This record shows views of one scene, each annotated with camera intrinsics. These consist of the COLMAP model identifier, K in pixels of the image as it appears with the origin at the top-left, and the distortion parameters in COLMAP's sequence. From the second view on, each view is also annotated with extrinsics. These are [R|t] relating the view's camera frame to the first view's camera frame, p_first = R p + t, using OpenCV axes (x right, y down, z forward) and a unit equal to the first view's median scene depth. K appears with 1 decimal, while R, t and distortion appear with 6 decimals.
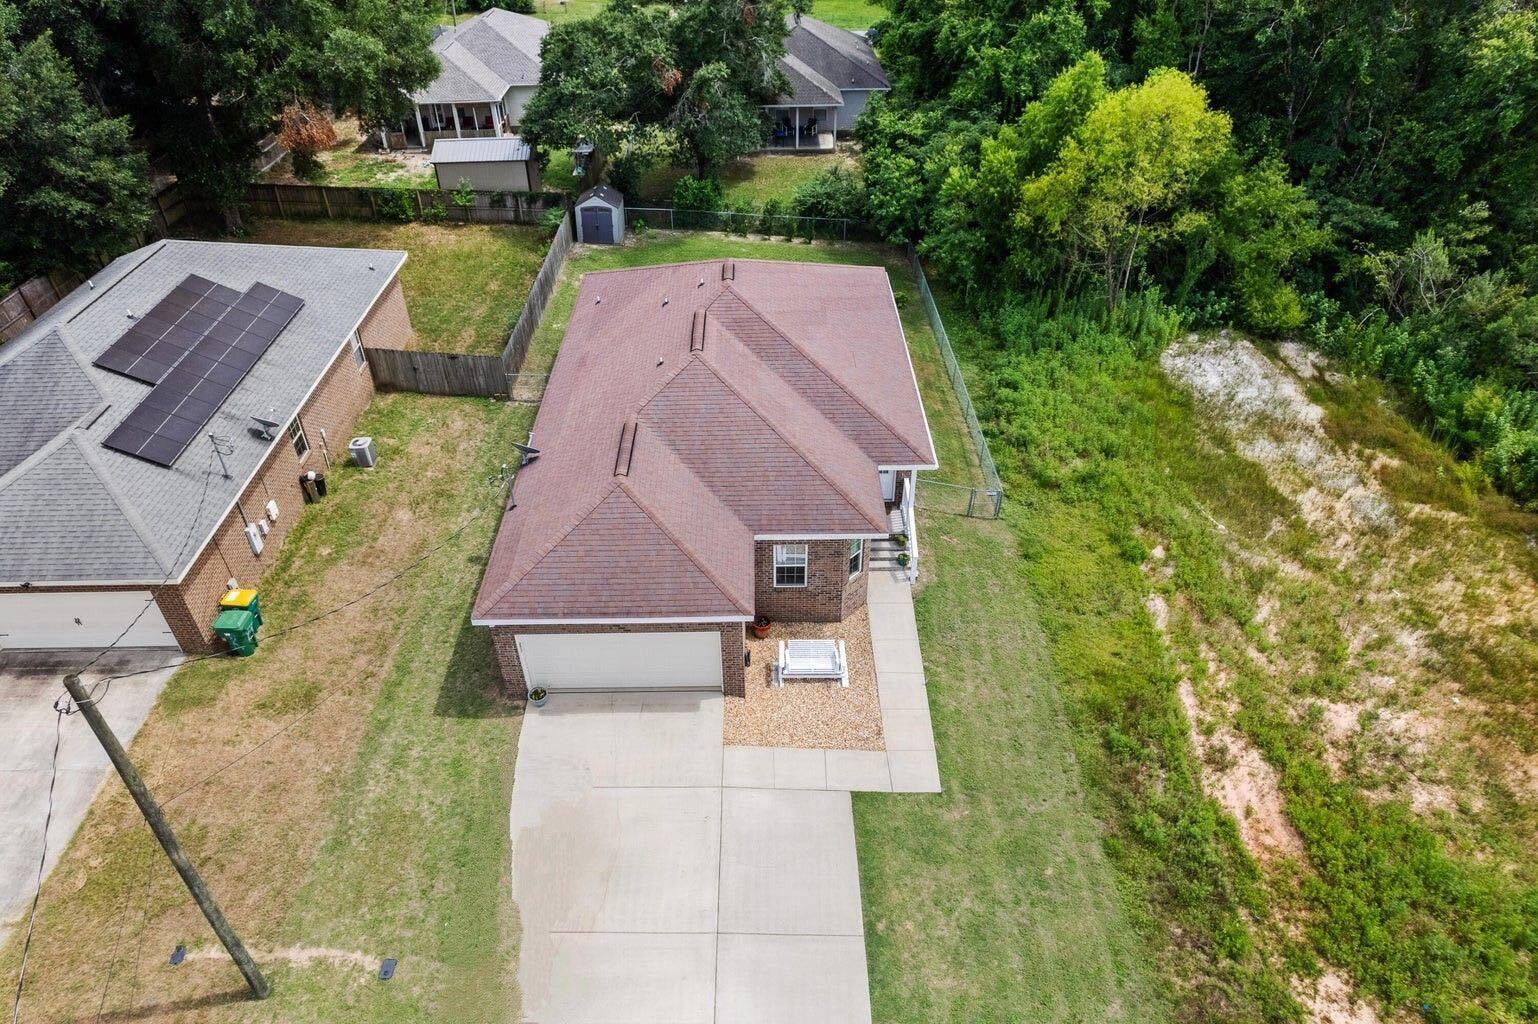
lens RADIAL K [[1091.0, 0, 769.0], [0, 1091.0, 512.0], [0, 0, 1]] dist [0.002403, -0.001171]
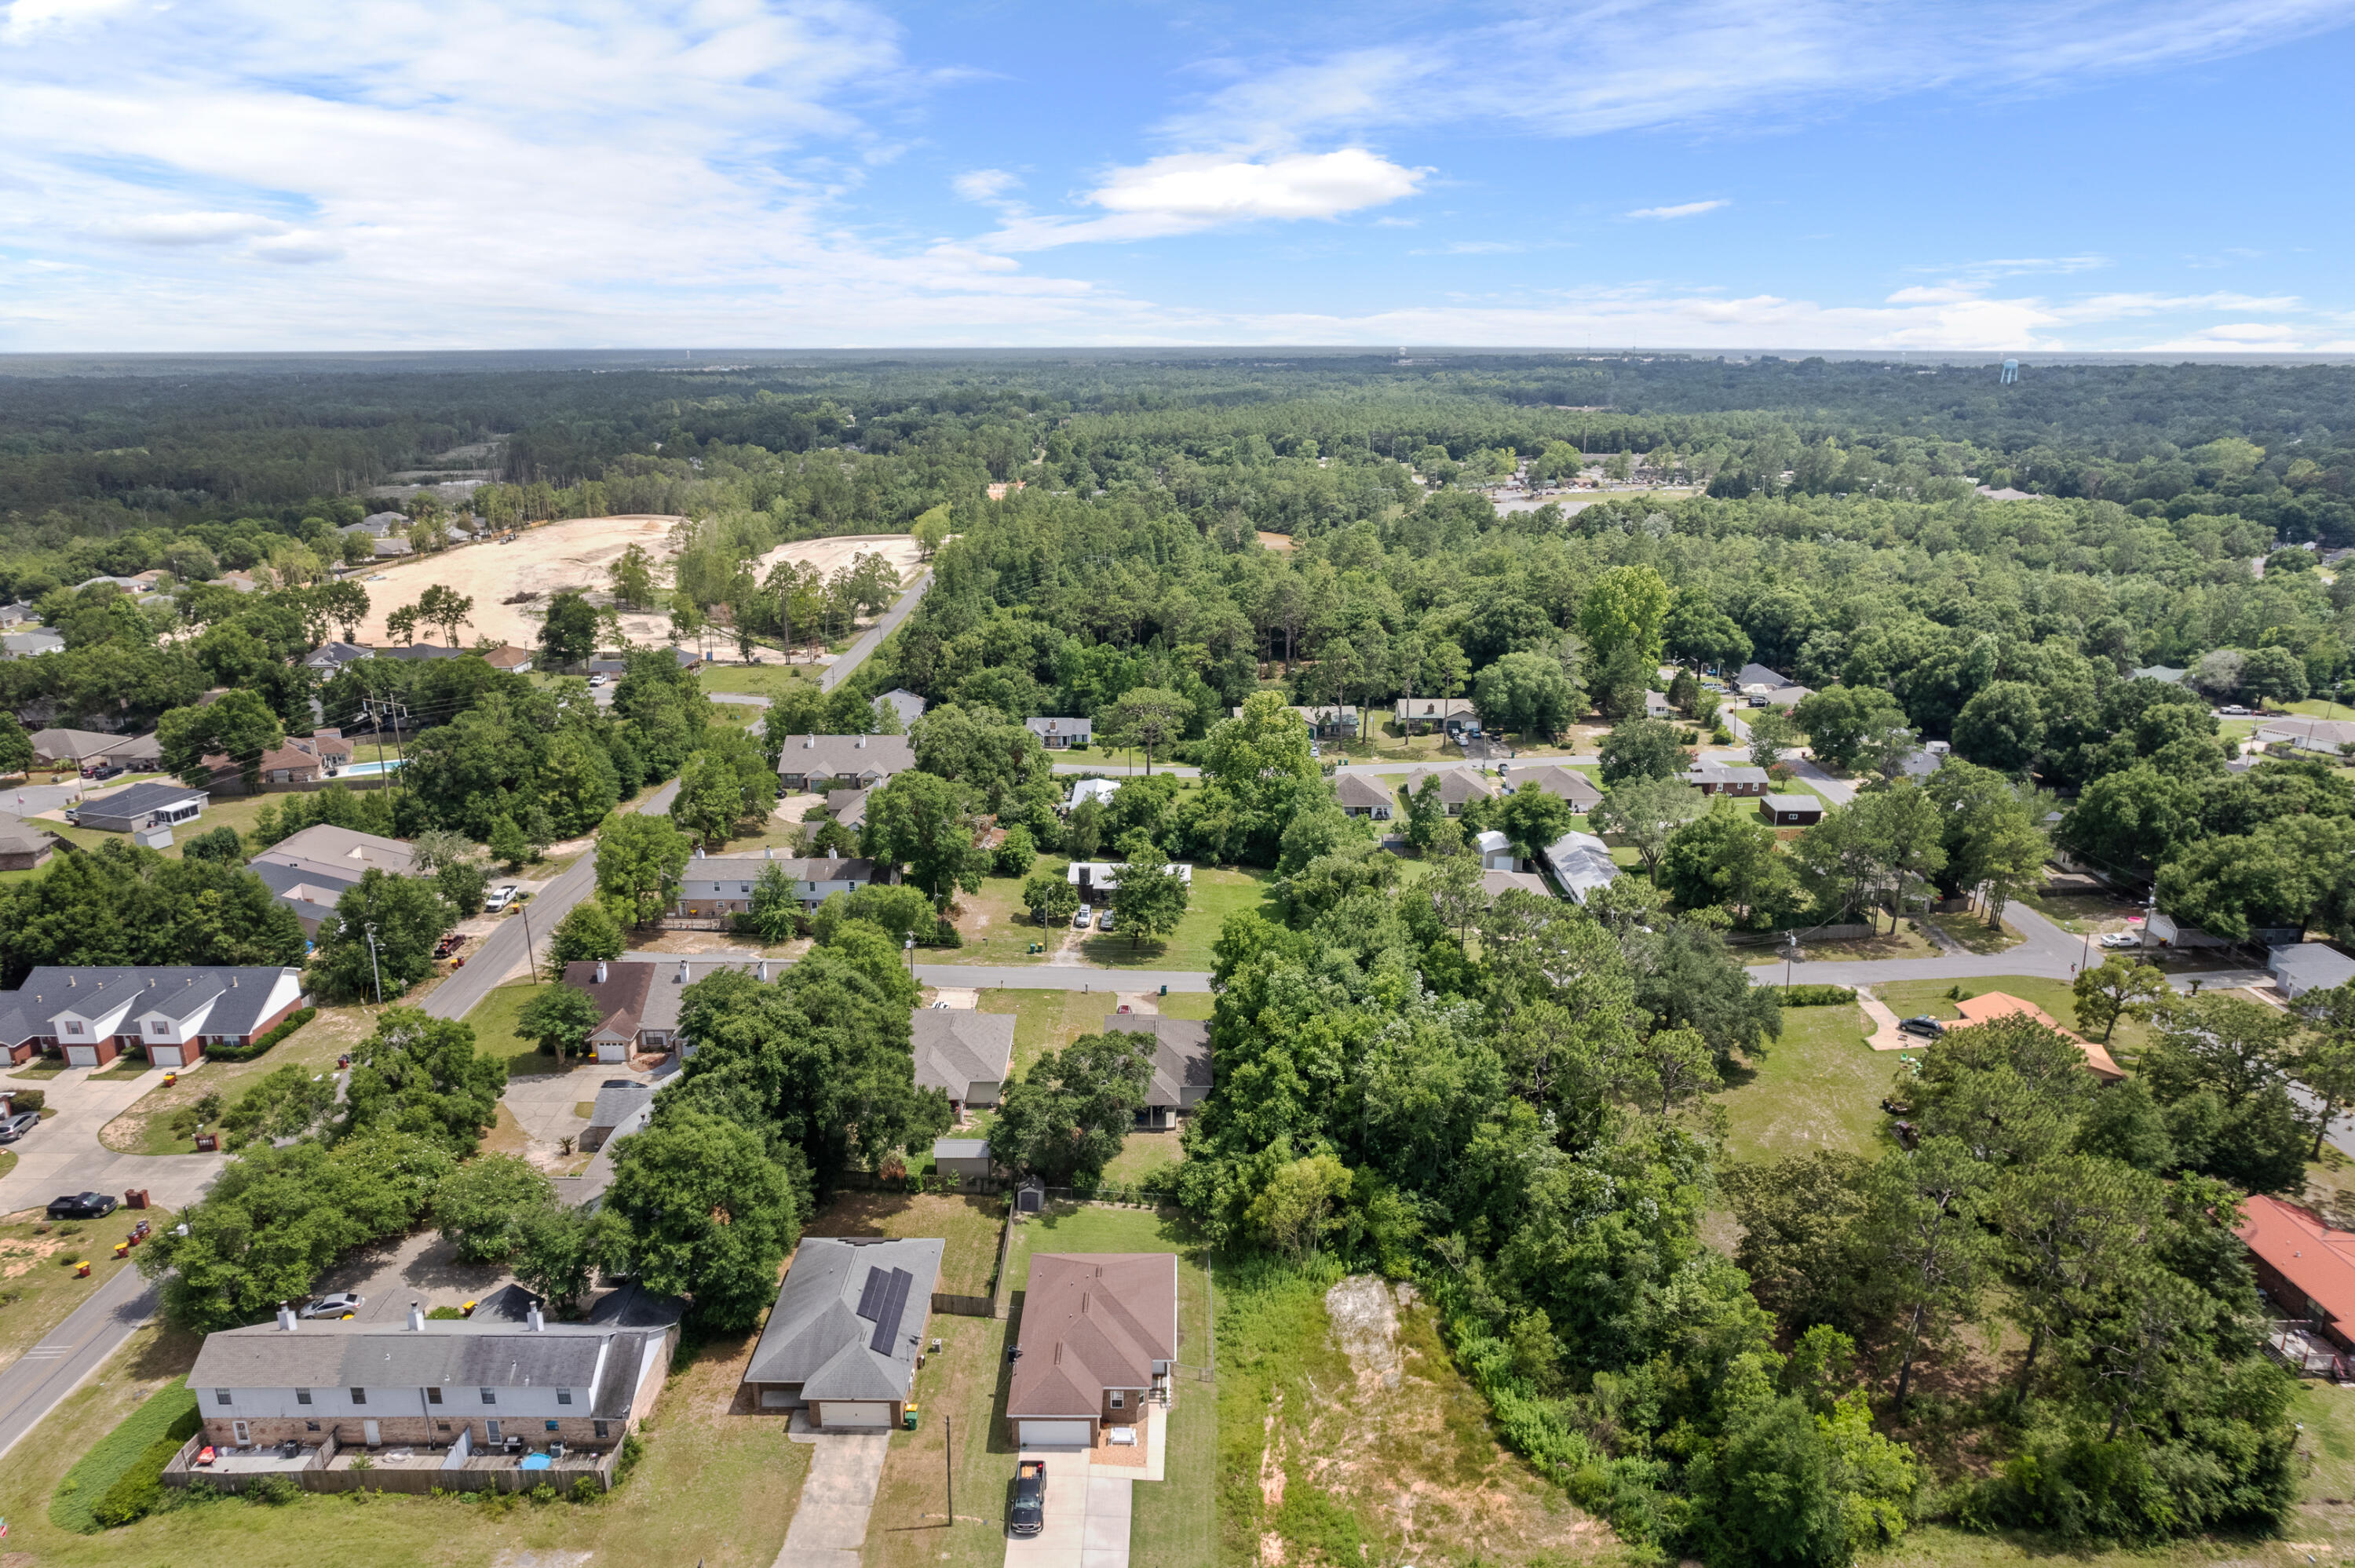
lens RADIAL K [[1599.2, 0, 1177.5], [0, 1599.2, 784.0], [0, 0, 1]] dist [-0.068353, 0.001179]
pose [[0.999847, 0.016510, -0.005711, 0.127809], [-0.017468, 0.941455, -0.336685, -0.052540], [-0.000182, 0.336734, 0.941600, -2.442923]]
